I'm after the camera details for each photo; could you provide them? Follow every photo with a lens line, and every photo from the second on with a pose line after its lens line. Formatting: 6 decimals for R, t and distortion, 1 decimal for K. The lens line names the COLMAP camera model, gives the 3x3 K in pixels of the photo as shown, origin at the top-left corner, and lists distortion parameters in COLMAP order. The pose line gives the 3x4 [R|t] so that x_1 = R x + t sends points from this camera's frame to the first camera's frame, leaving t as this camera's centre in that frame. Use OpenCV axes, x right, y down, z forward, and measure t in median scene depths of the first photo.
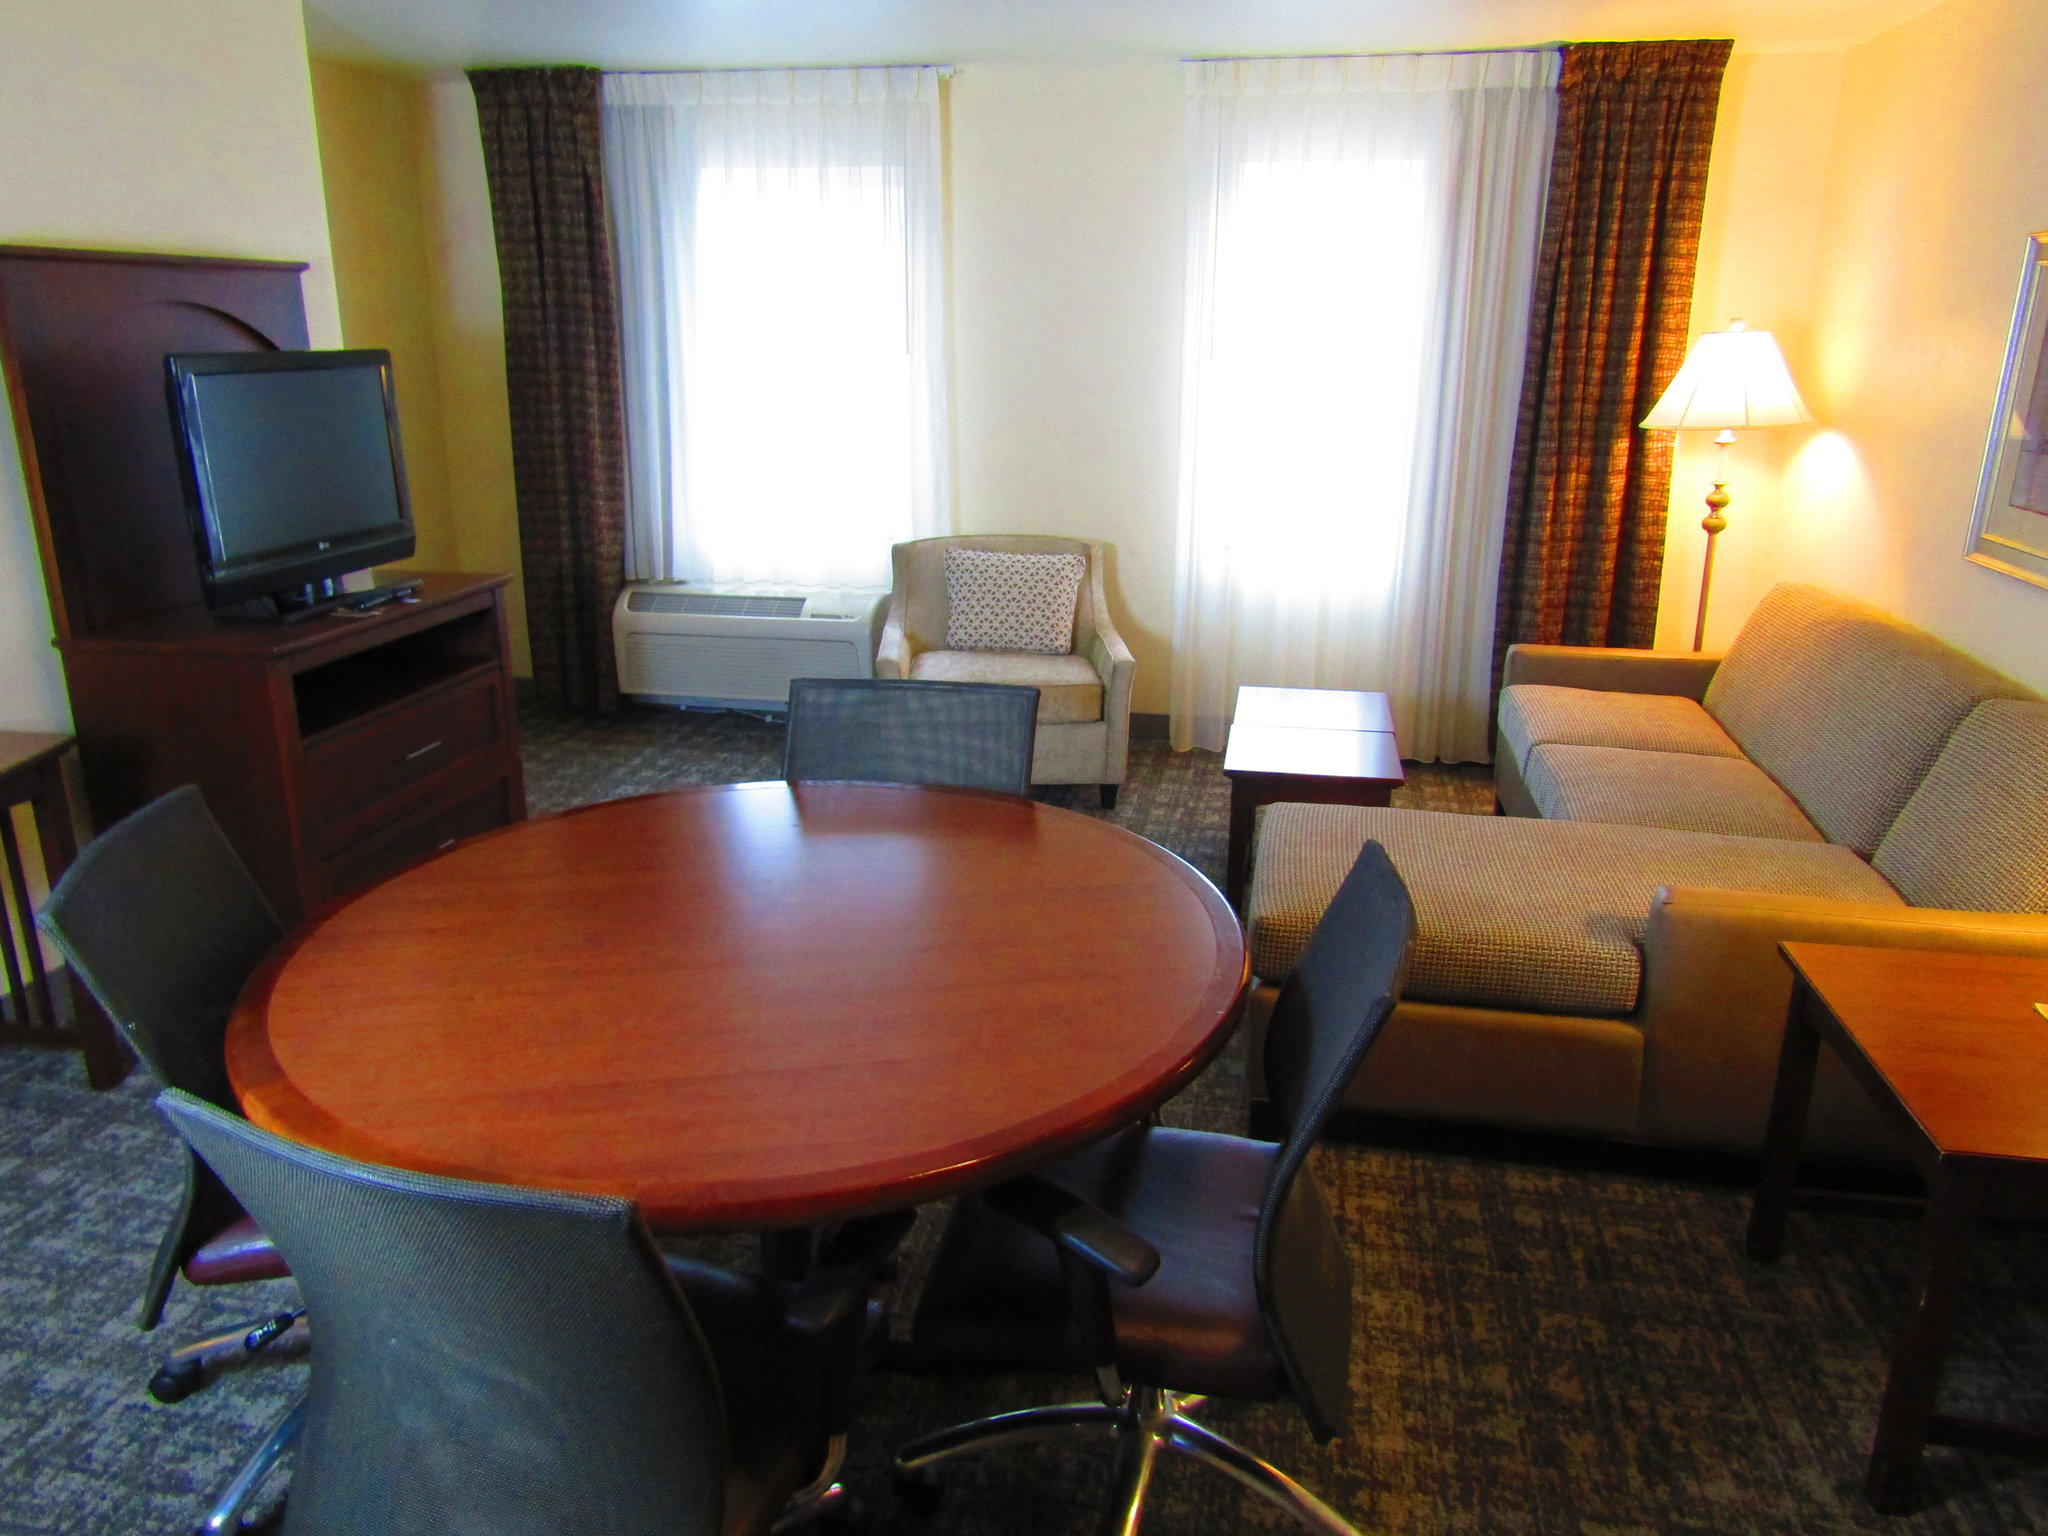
lens RADIAL K [[1451.9, 0, 1024.0], [0, 1451.9, 768.0], [0, 0, 1]] dist [-0.009824, 0.004782]
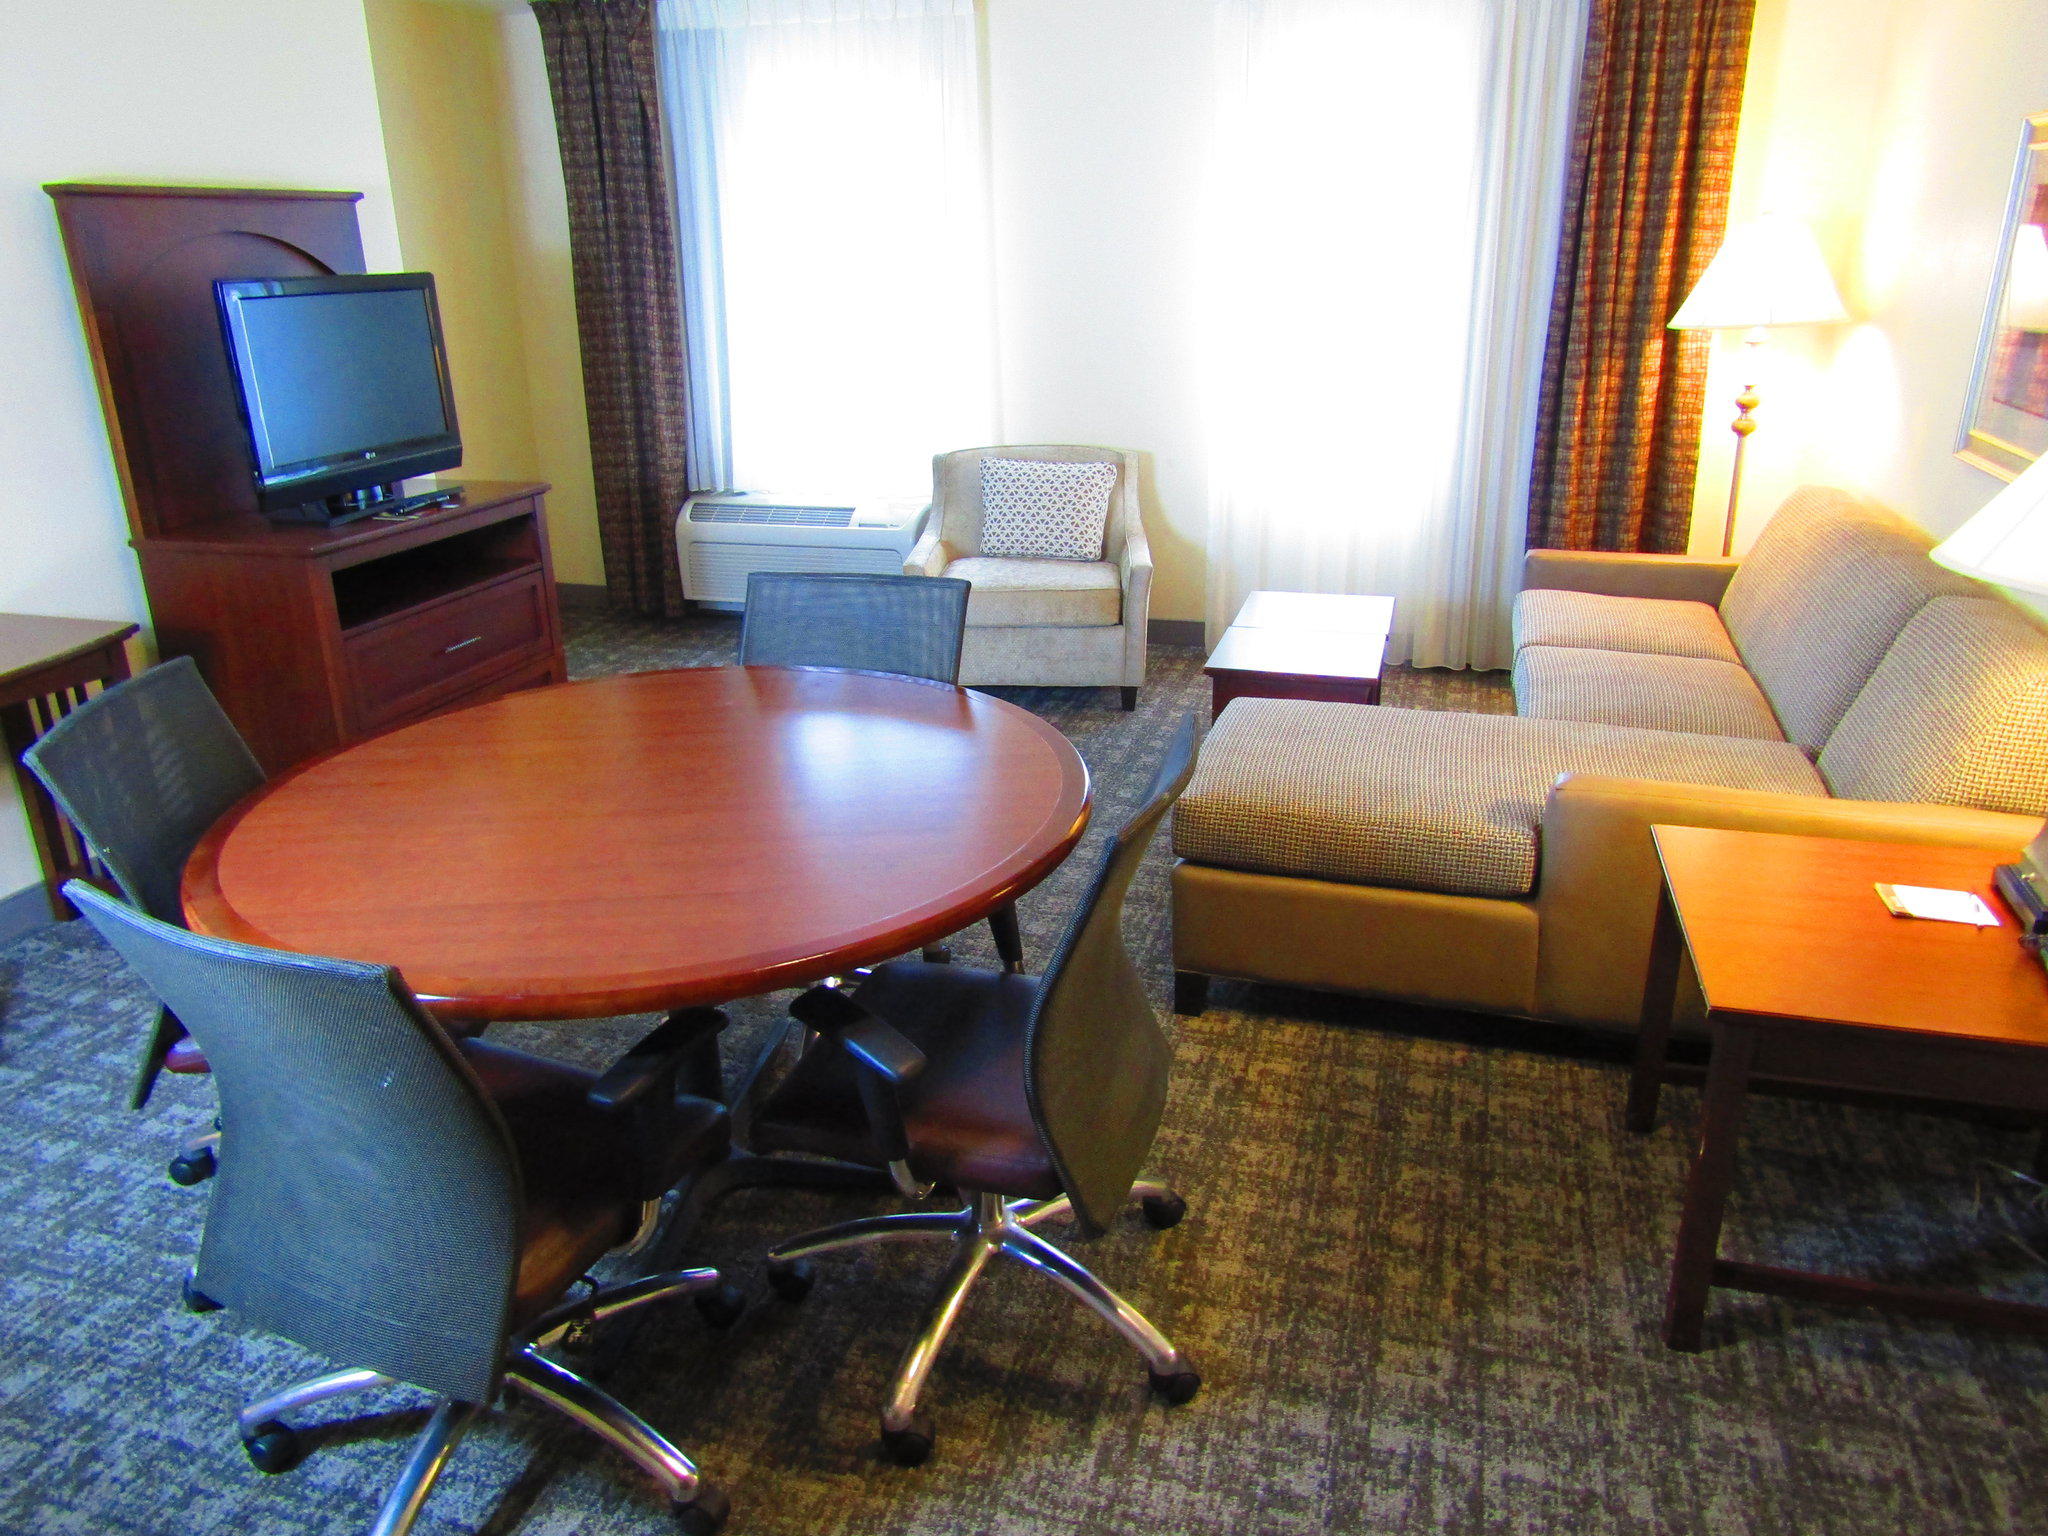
lens RADIAL K [[1451.9, 0, 1024.0], [0, 1451.9, 768.0], [0, 0, 1]] dist [-0.009824, 0.004782]
pose [[0.994713, 0.014364, -0.101689, 0.096225], [-0.008935, 0.998521, 0.053637, 0.015067], [0.102309, -0.052445, 0.993369, -0.038538]]
